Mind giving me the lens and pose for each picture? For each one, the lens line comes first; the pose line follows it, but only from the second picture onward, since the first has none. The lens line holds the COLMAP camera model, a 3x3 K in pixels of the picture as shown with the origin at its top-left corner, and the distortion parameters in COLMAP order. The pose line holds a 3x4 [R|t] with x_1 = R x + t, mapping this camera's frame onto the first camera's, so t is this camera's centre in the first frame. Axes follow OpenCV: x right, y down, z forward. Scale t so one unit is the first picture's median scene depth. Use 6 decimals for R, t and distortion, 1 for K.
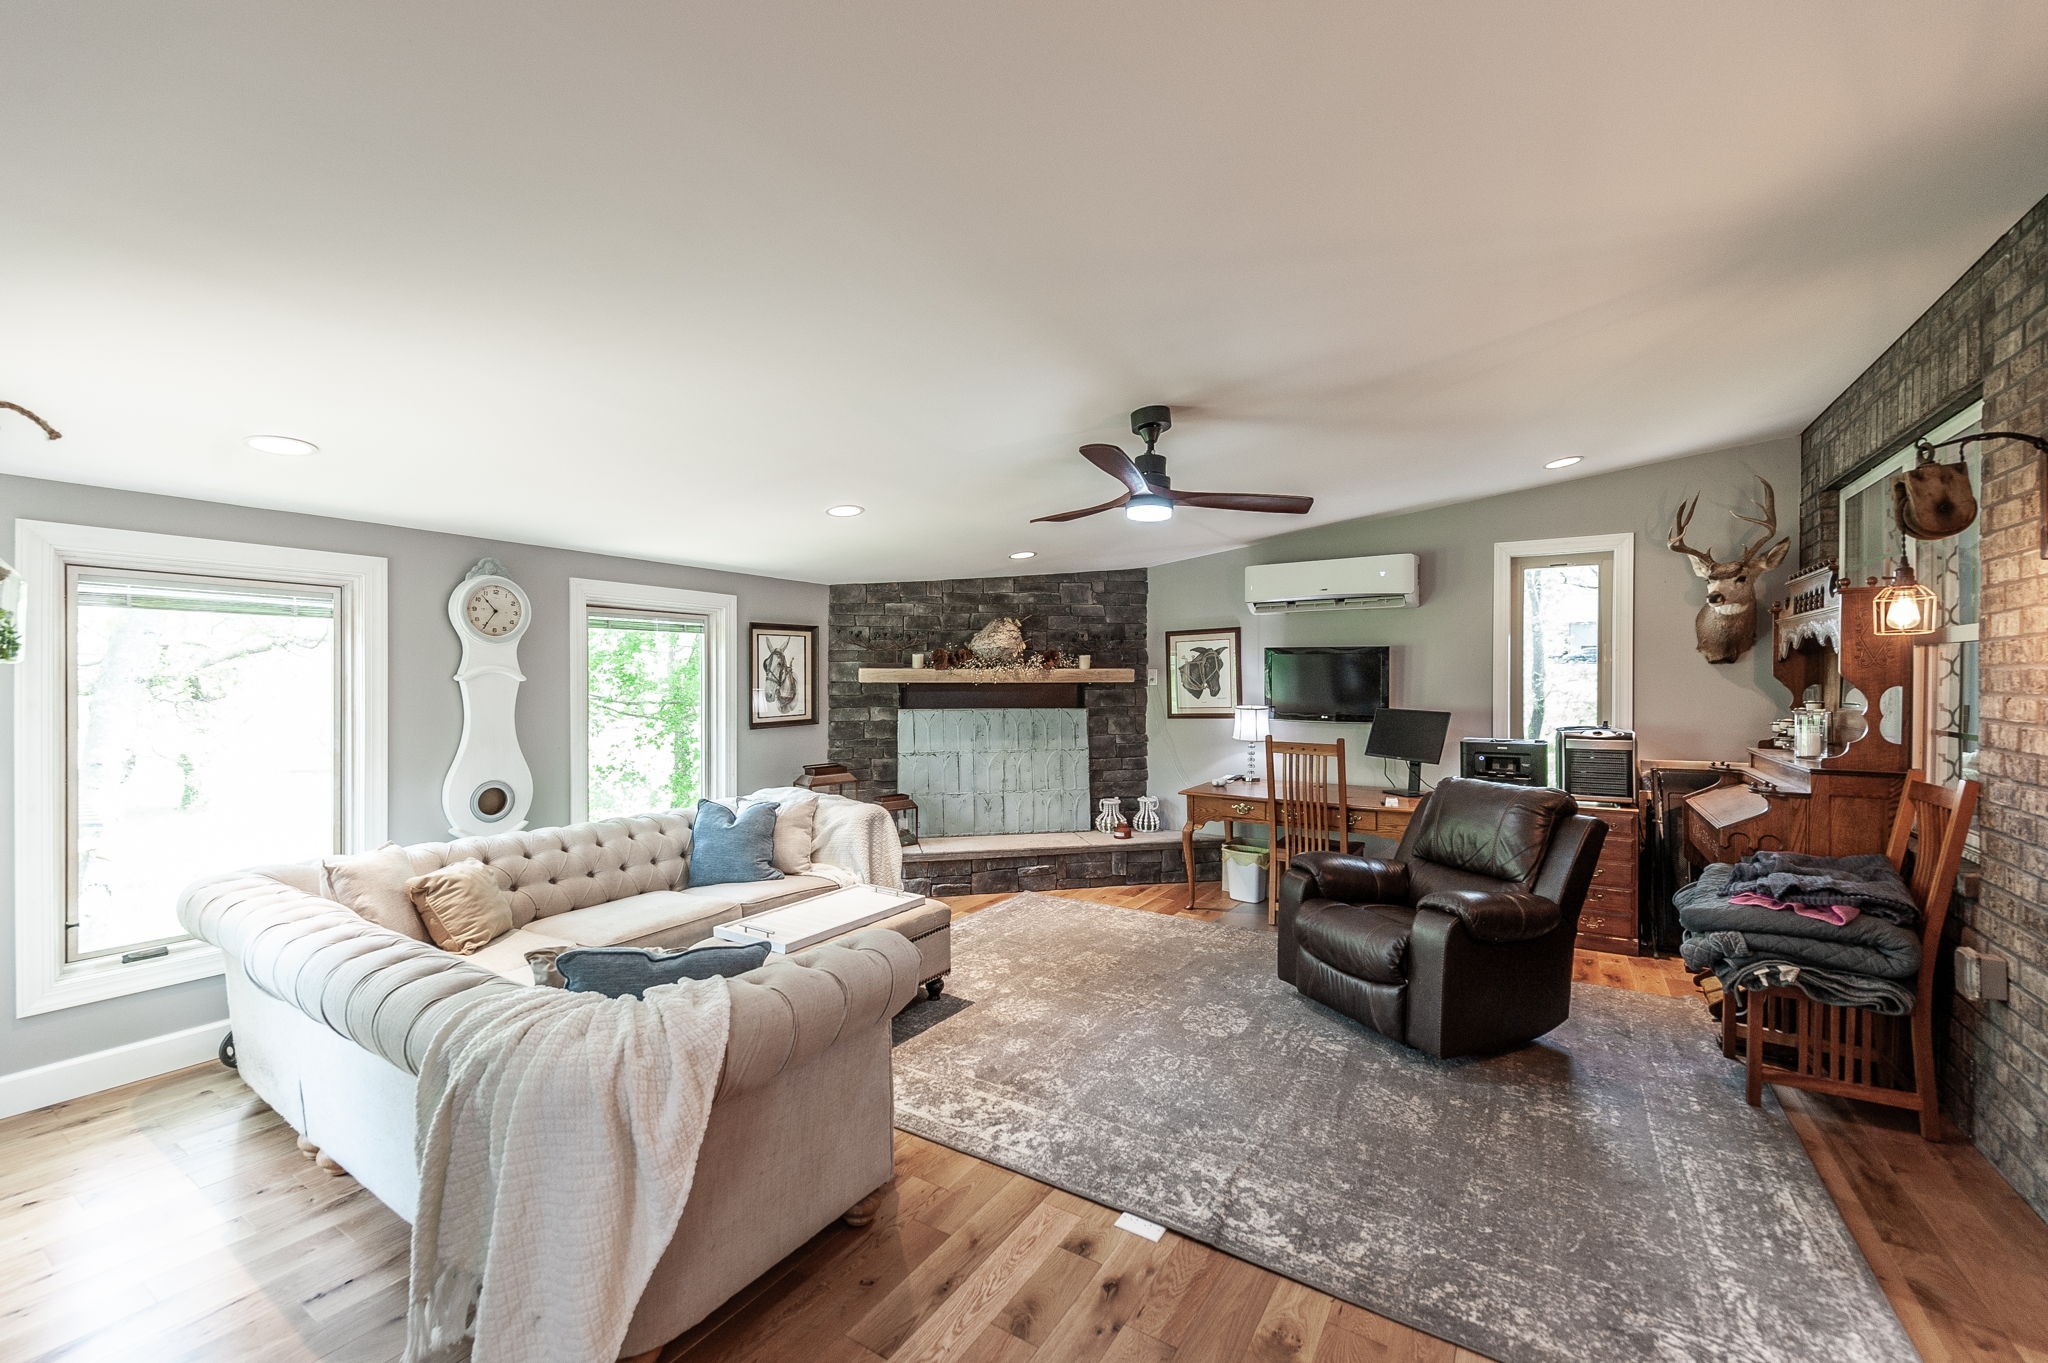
lens RADIAL K [[811.4, 0, 1033.7], [0, 811.4, 686.9], [0, 0, 1]] dist [0.005840, 0.000031]
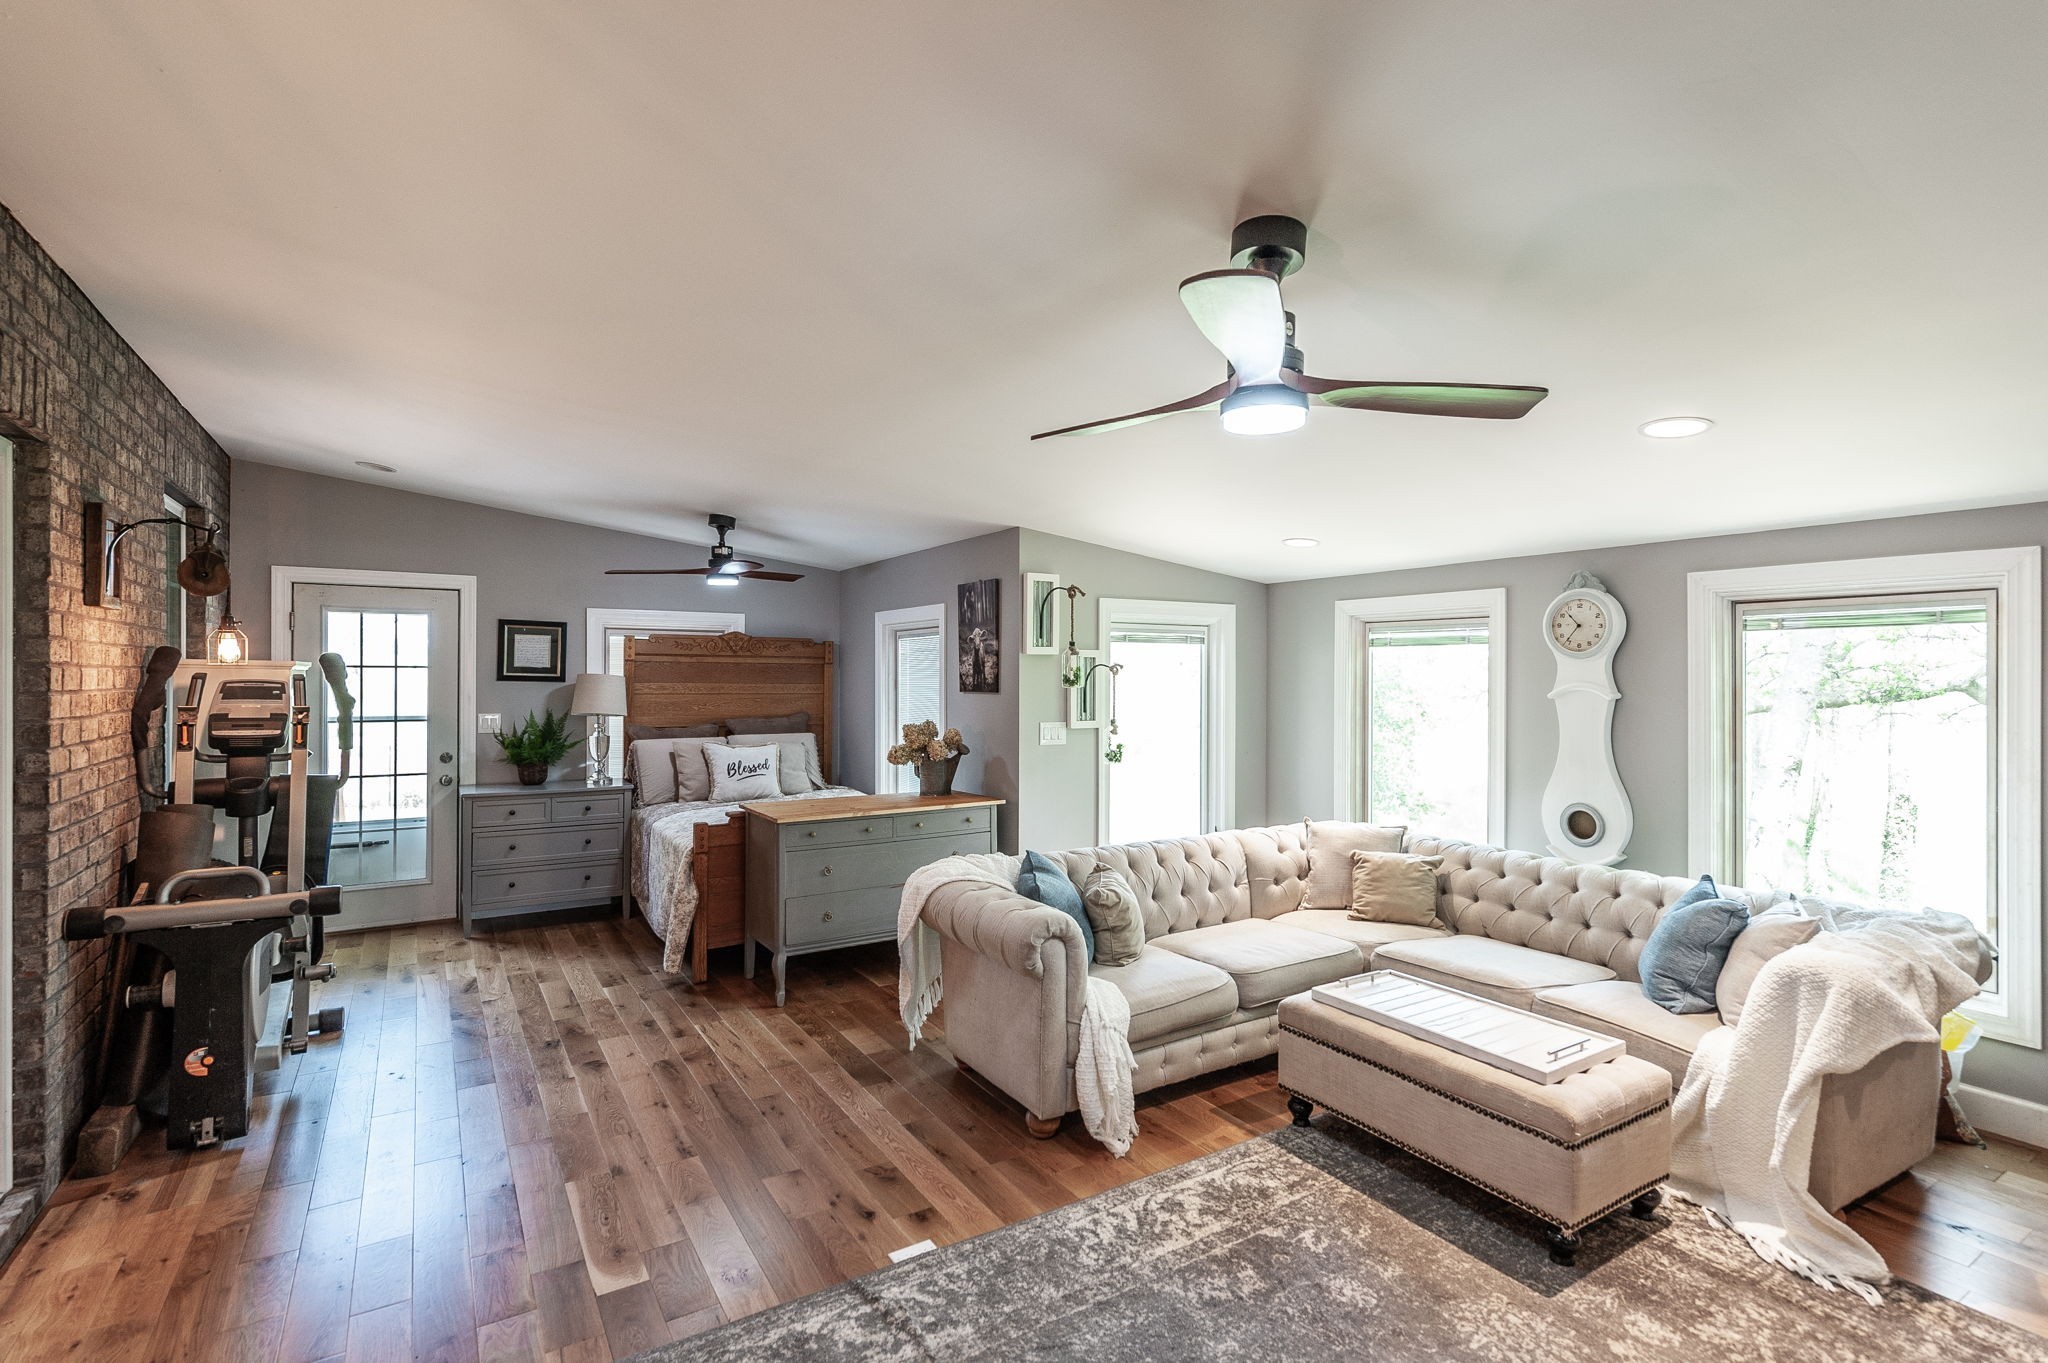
lens RADIAL K [[964.7, 0, 1037.1], [0, 964.7, 678.1], [0, 0, 1]] dist [0.010476, -0.002944]
pose [[-0.426267, 0.002976, -0.904592, 0.894977], [-0.011483, 0.999896, 0.008701, -0.047985], [0.904524, 0.014096, -0.426189, 1.276206]]
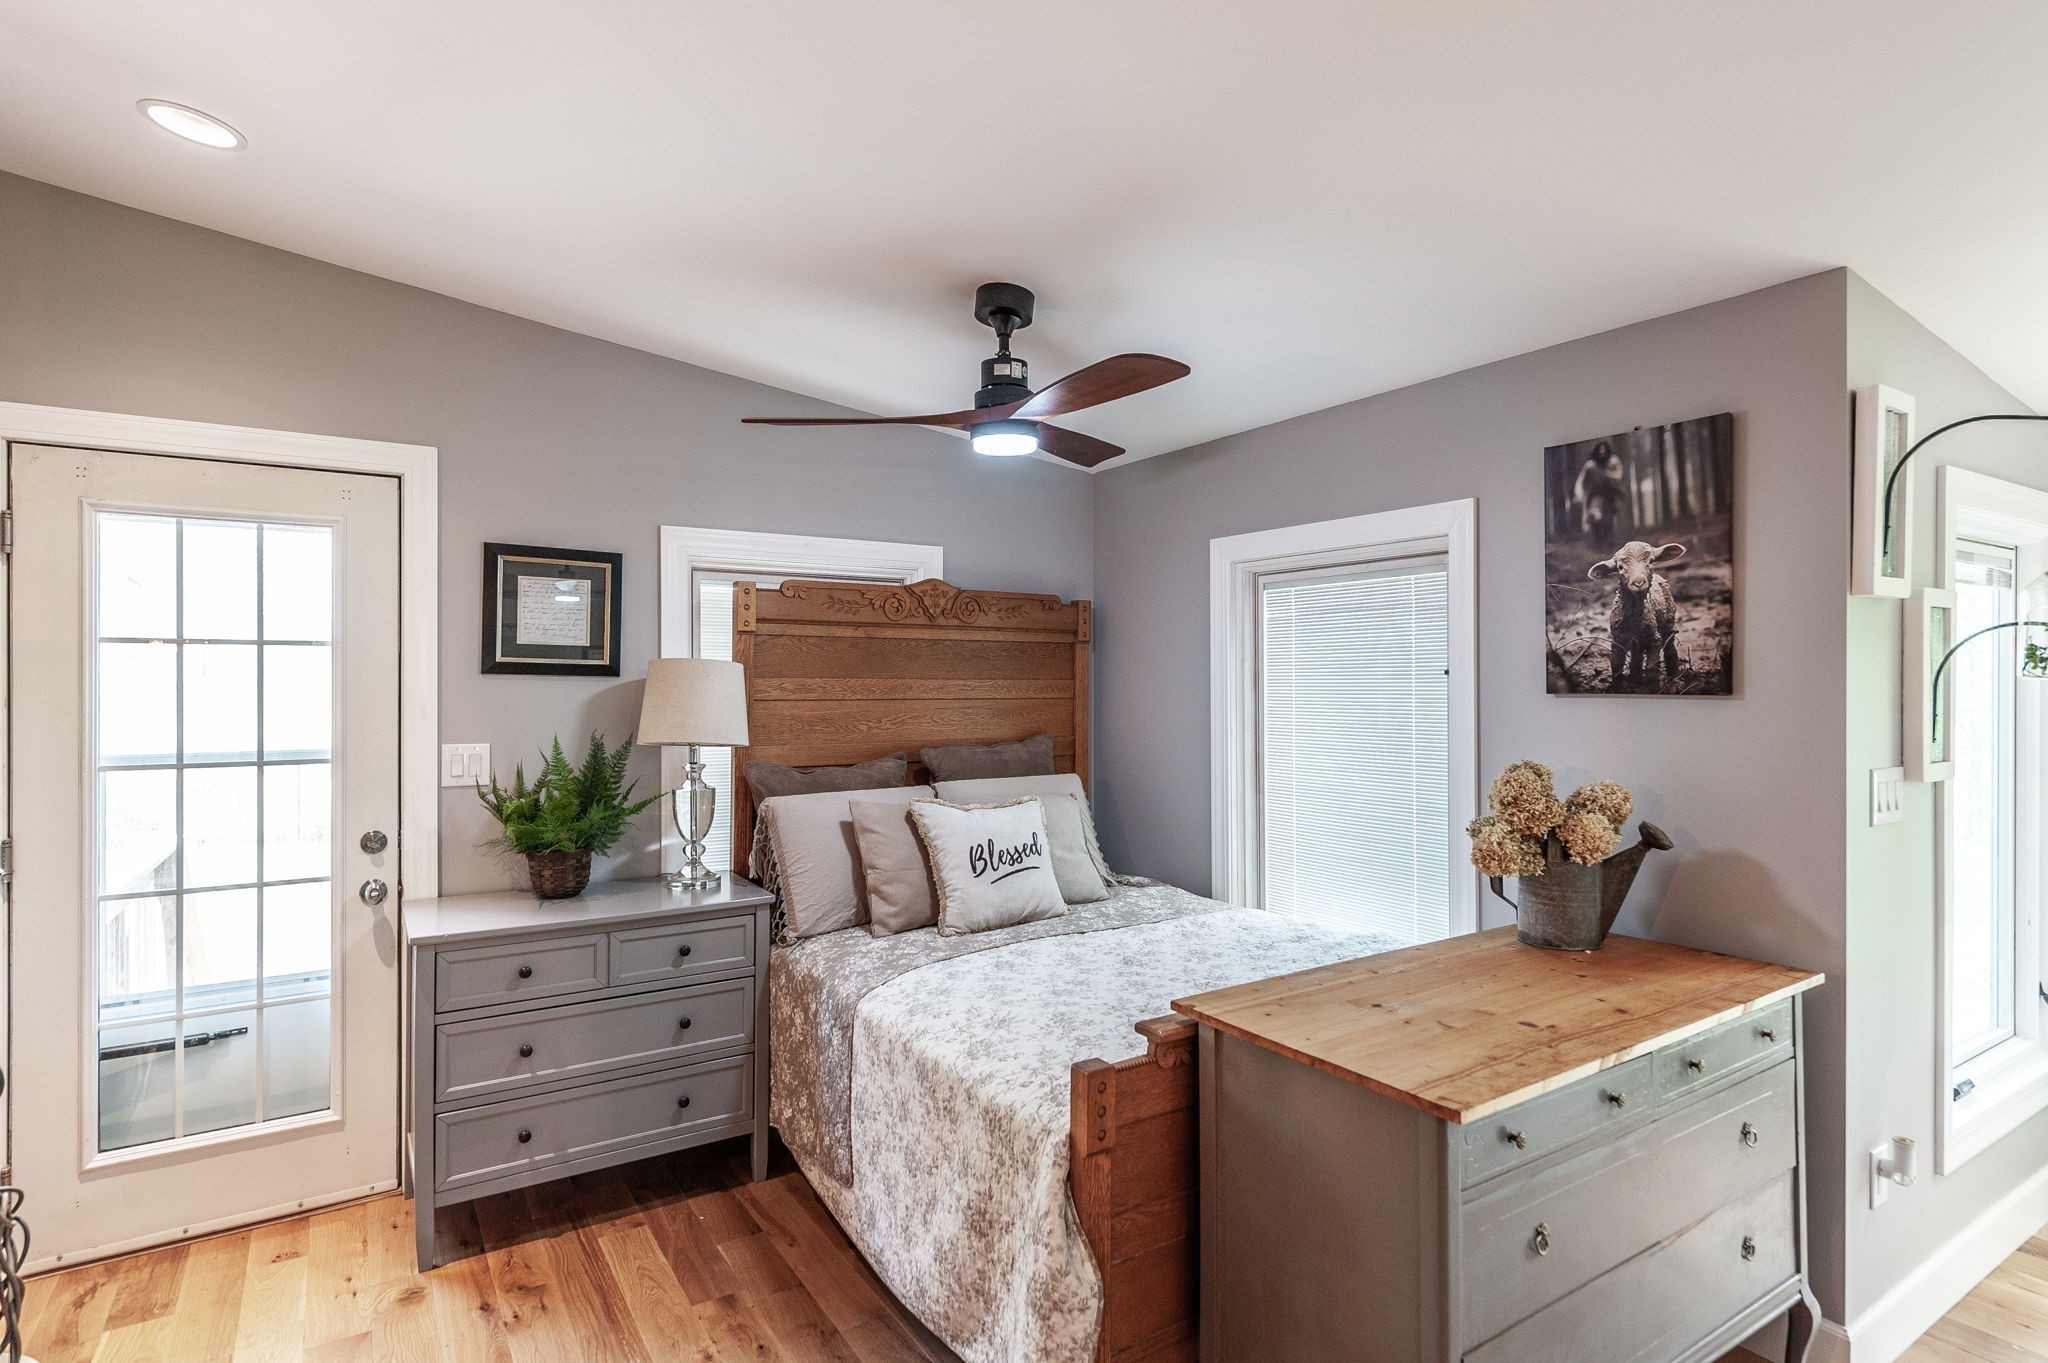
lens RADIAL K [[1032.9, 0, 1009.3], [0, 1032.9, 680.3], [0, 0, 1]] dist [0.010506, 0.000521]
pose [[-0.421939, 0.005566, -0.906607, 0.211827], [-0.007430, 0.999926, 0.009597, -0.017461], [0.906594, 0.010785, -0.421866, 0.233333]]
